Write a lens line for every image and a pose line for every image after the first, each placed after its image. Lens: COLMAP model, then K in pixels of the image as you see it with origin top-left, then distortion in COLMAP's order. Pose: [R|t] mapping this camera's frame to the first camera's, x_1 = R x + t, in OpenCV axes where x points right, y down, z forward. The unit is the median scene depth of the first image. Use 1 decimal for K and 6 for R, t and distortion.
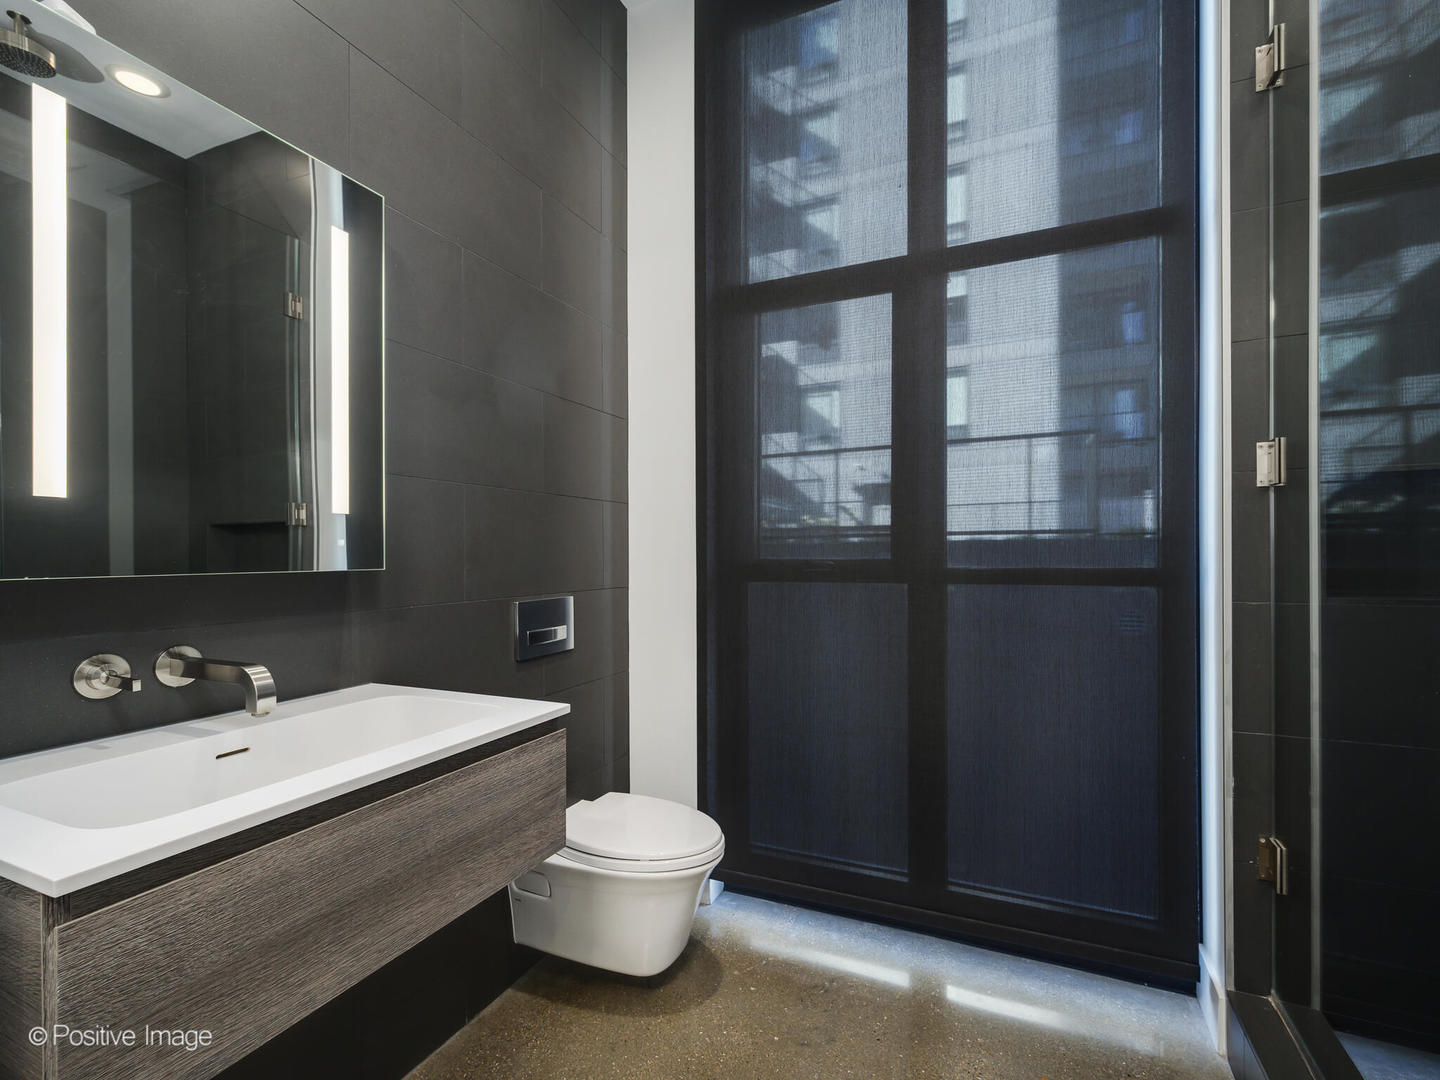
lens RADIAL K [[676.2, 0, 720.3], [0, 676.2, 567.7], [0, 0, 1]] dist [0.000824, -0.000292]
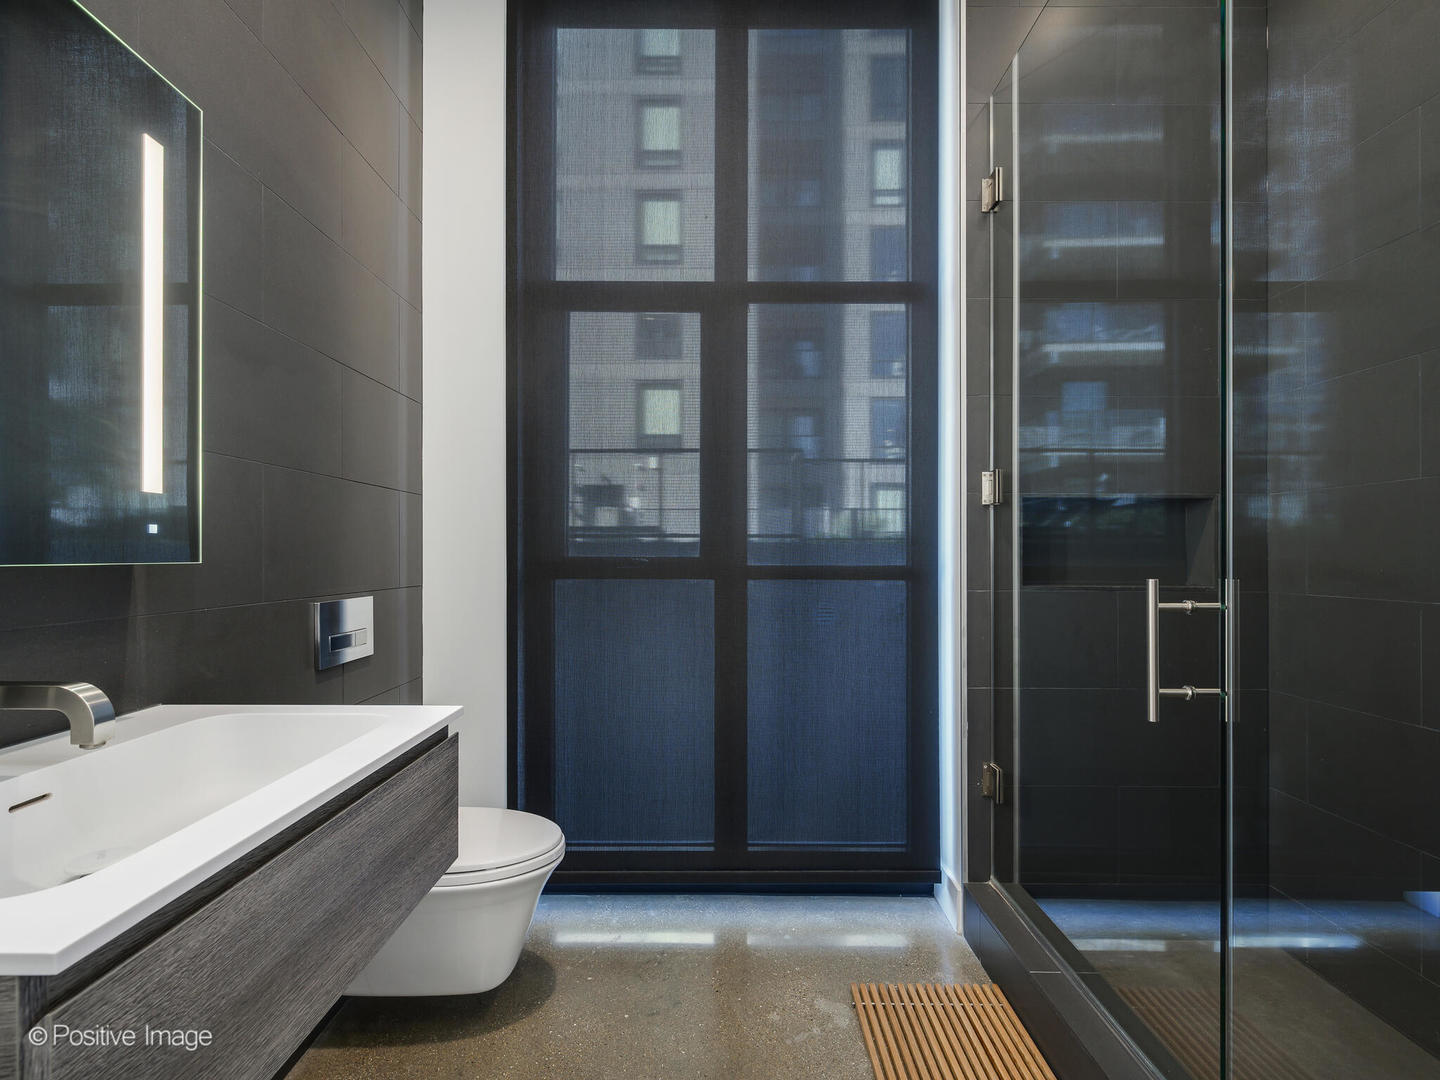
lens RADIAL K [[676.2, 0, 720.3], [0, 676.2, 567.7], [0, 0, 1]] dist [0.000824, -0.000292]
pose [[0.909975, 0.001032, 0.414661, -0.225065], [-0.000316, 0.999998, -0.001795, 0.008020], [-0.414662, 0.001502, 0.909974, -0.008632]]
